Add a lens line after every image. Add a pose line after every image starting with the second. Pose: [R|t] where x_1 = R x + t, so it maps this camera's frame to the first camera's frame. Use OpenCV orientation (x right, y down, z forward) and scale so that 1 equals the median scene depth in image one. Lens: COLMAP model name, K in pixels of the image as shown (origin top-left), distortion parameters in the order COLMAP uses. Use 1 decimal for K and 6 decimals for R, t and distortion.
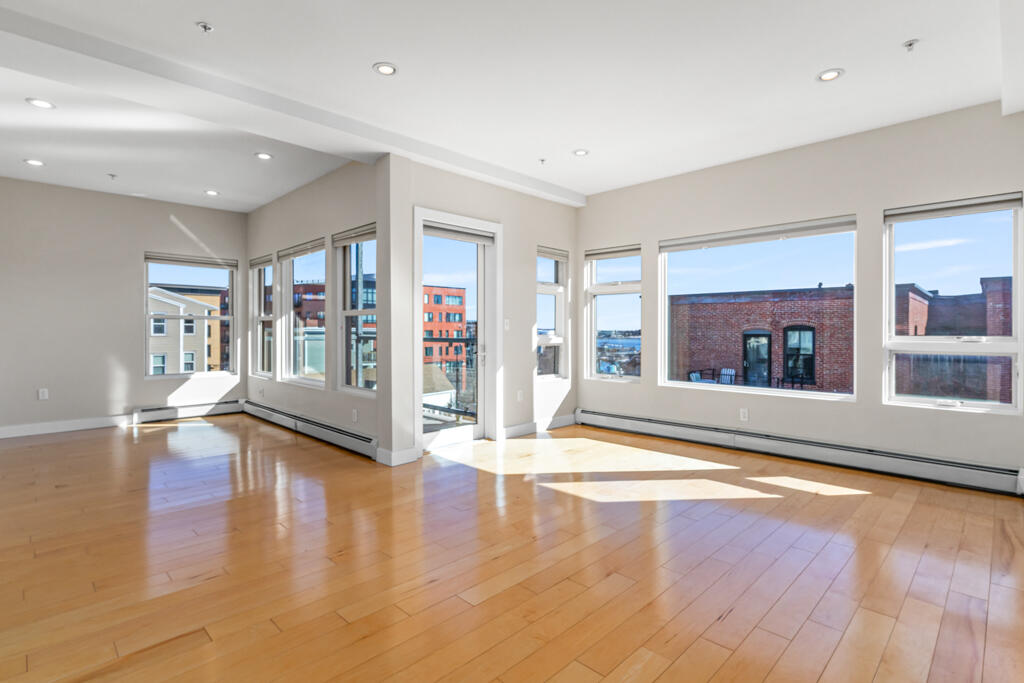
lens RADIAL K [[509.0, 0, 520.2], [0, 509.0, 334.2], [0, 0, 1]] dist [0.002735, -0.000464]
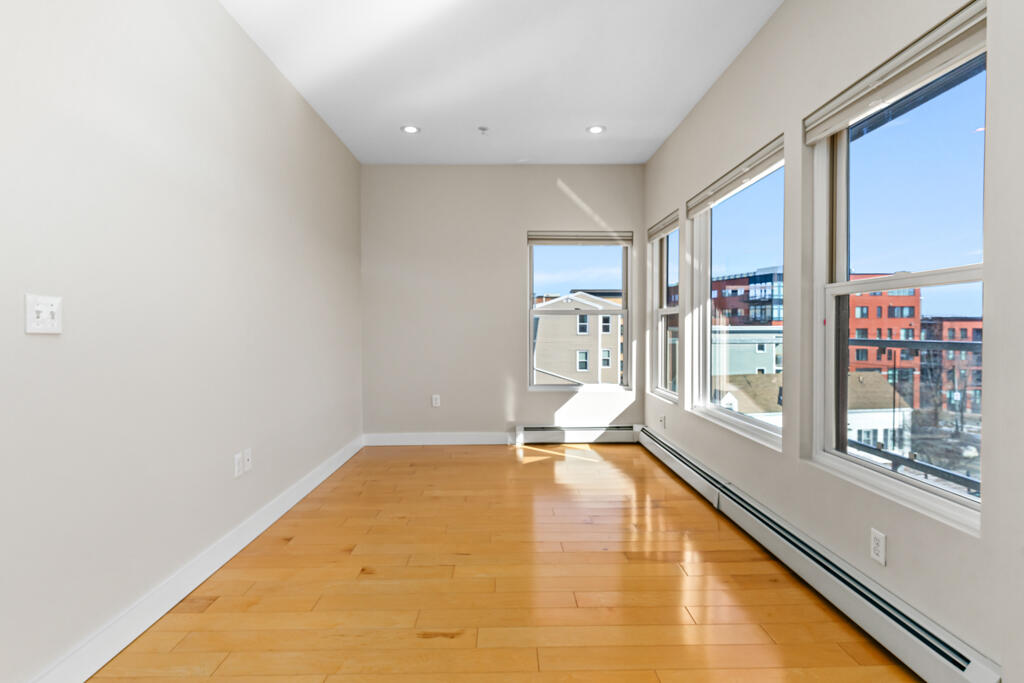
lens RADIAL K [[509.0, 0, 508.0], [0, 509.0, 337.9], [0, 0, 1]] dist [0.002735, -0.000464]
pose [[0.714947, 0.008142, -0.699131, -0.197847], [-0.001621, 0.999949, 0.009988, -0.002175], [0.699176, -0.006007, 0.714924, 0.403929]]
